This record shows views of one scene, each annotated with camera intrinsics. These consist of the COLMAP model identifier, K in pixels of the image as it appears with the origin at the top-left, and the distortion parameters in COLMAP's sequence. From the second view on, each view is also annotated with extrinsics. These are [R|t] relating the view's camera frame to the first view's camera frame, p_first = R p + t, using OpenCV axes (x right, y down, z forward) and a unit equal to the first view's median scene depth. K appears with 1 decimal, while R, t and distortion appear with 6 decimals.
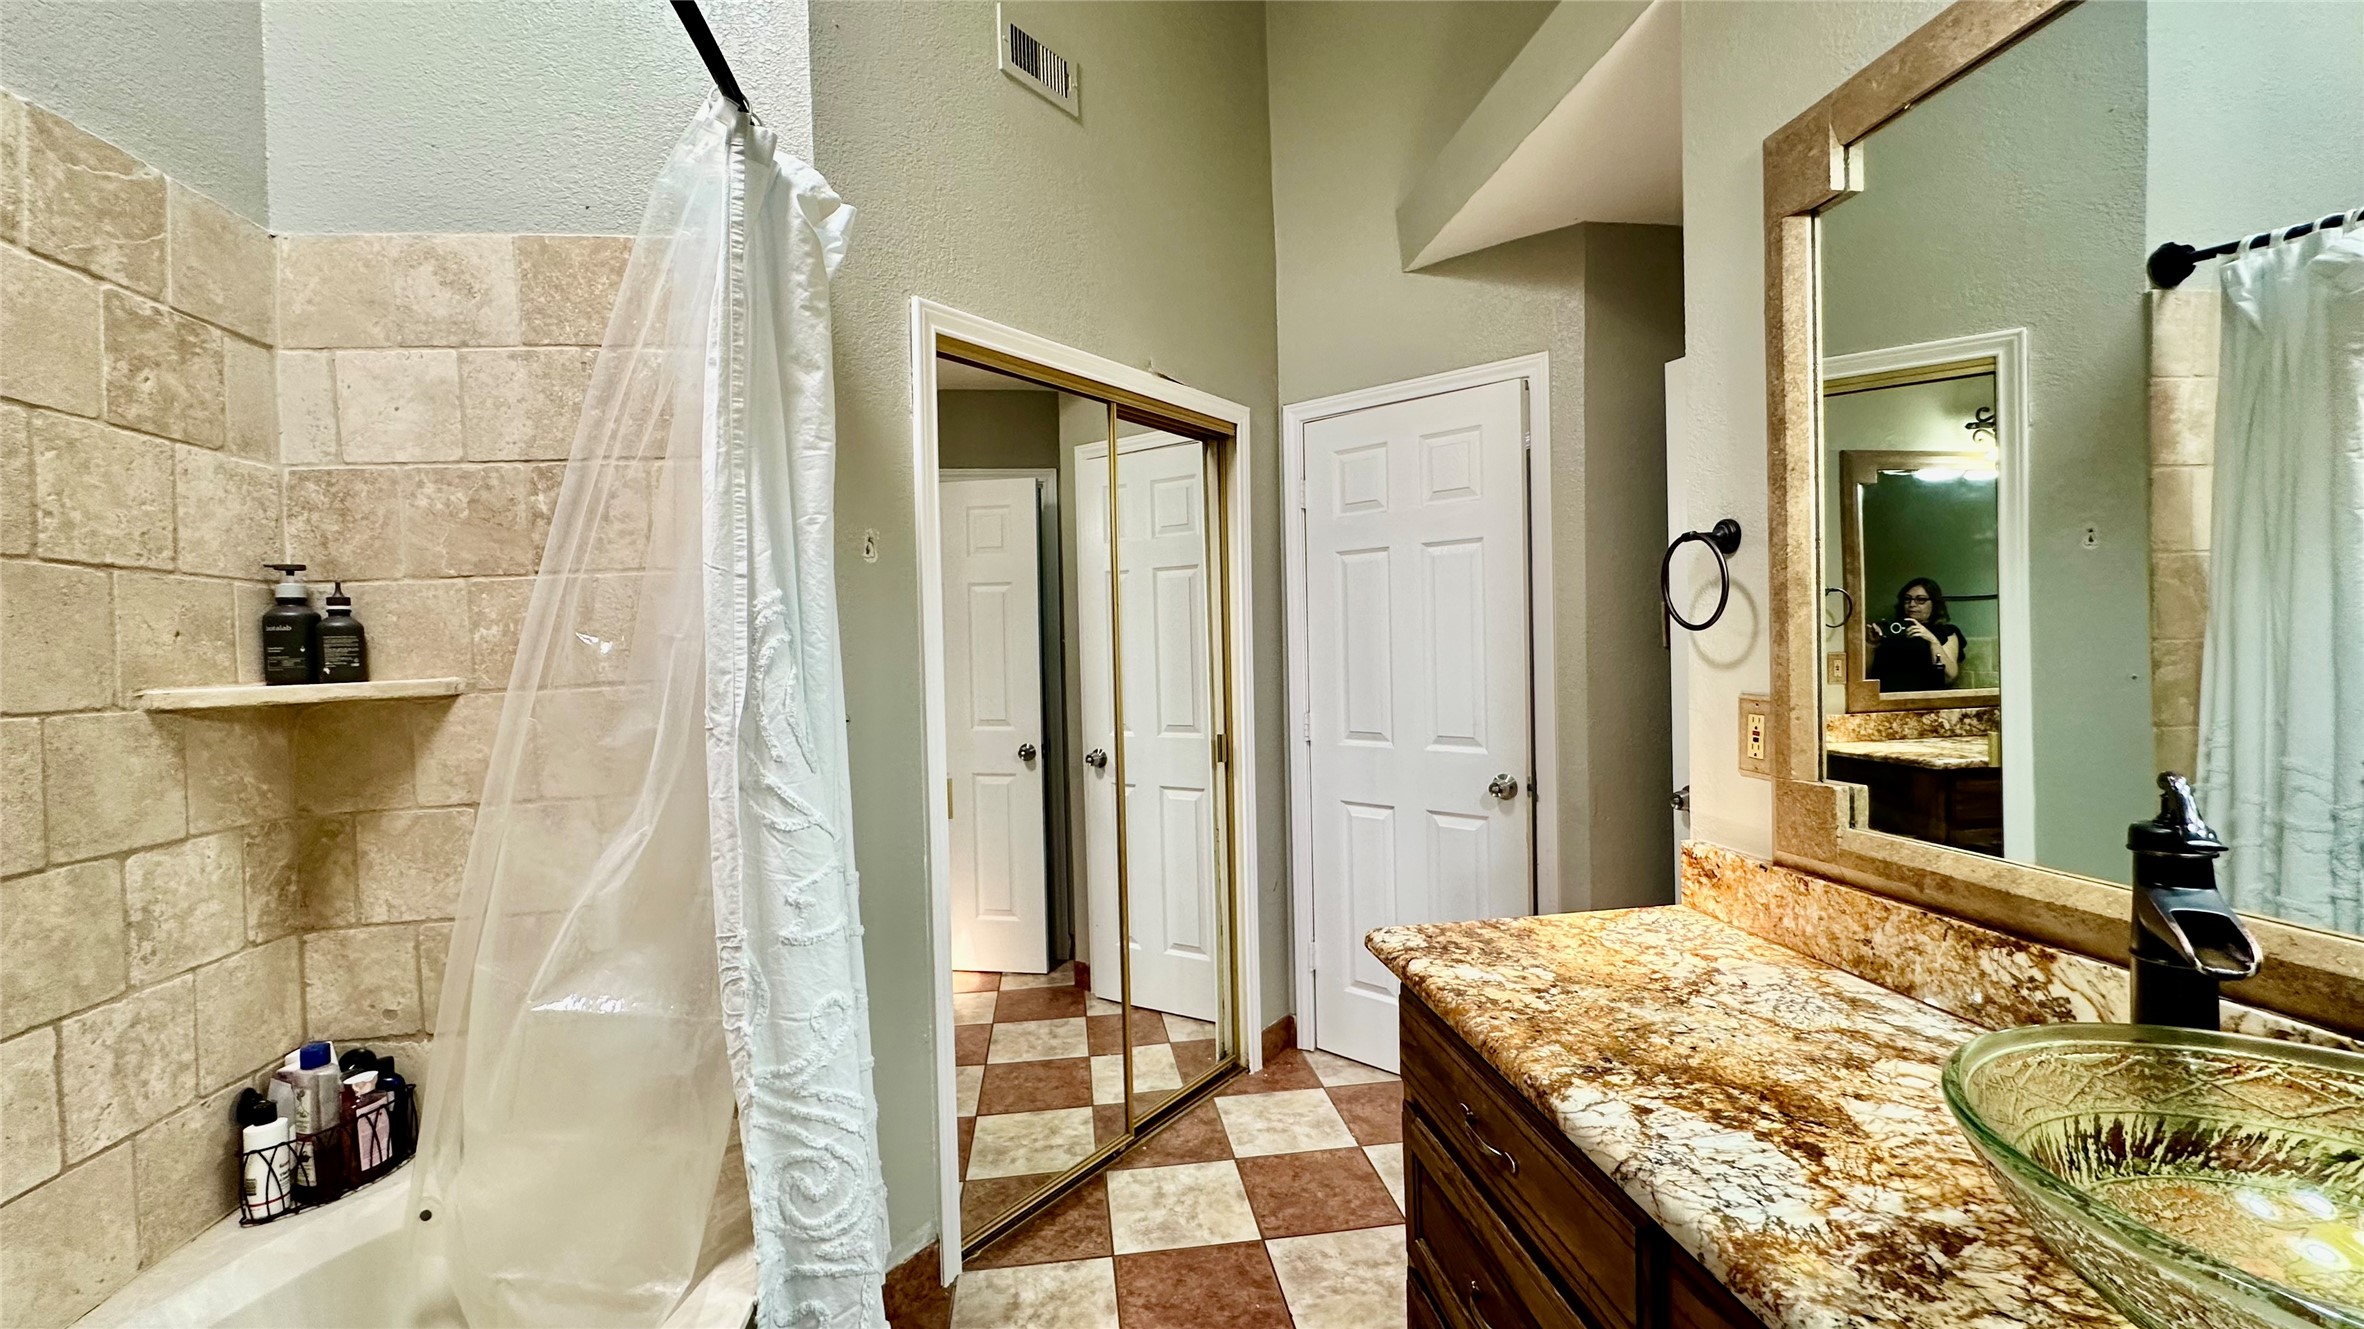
lens RADIAL K [[941.6, 0, 1179.4], [0, 941.6, 664.9], [0, 0, 1]] dist [-0.004669, 0.001889]
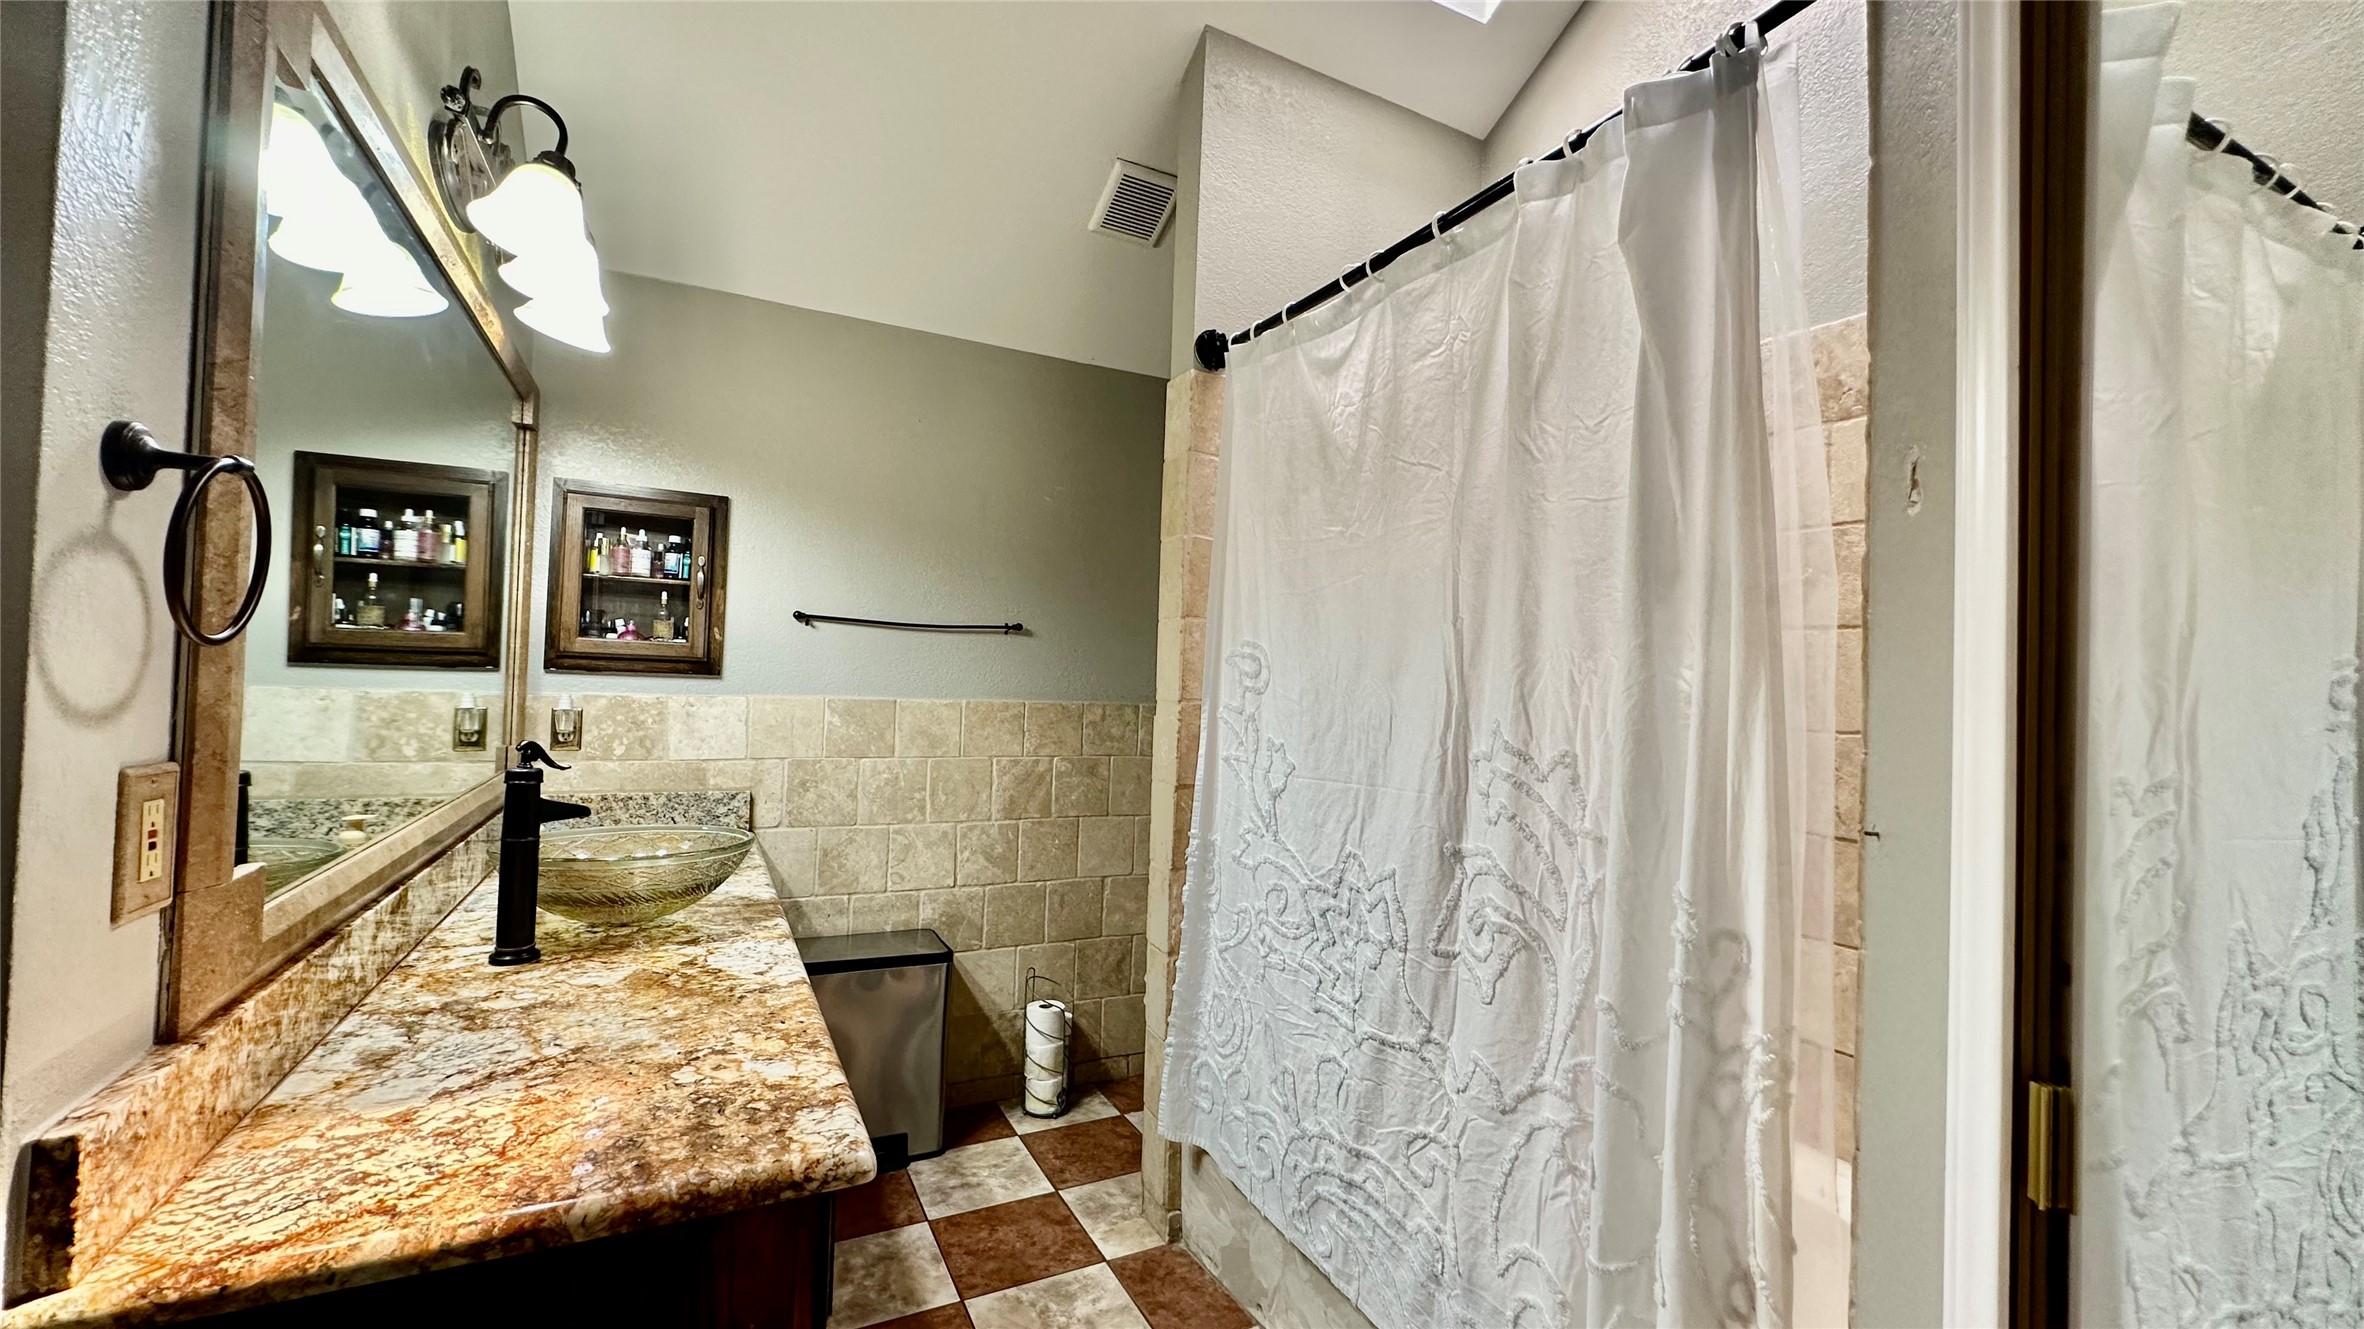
lens RADIAL K [[941.6, 0, 1179.1], [0, 941.6, 665.3], [0, 0, 1]] dist [-0.004669, 0.001889]
pose [[-0.942170, -0.014271, -0.334832, 0.303217], [-0.016707, 0.999851, 0.004395, -0.050382], [0.334719, 0.009735, -0.942268, 2.246580]]
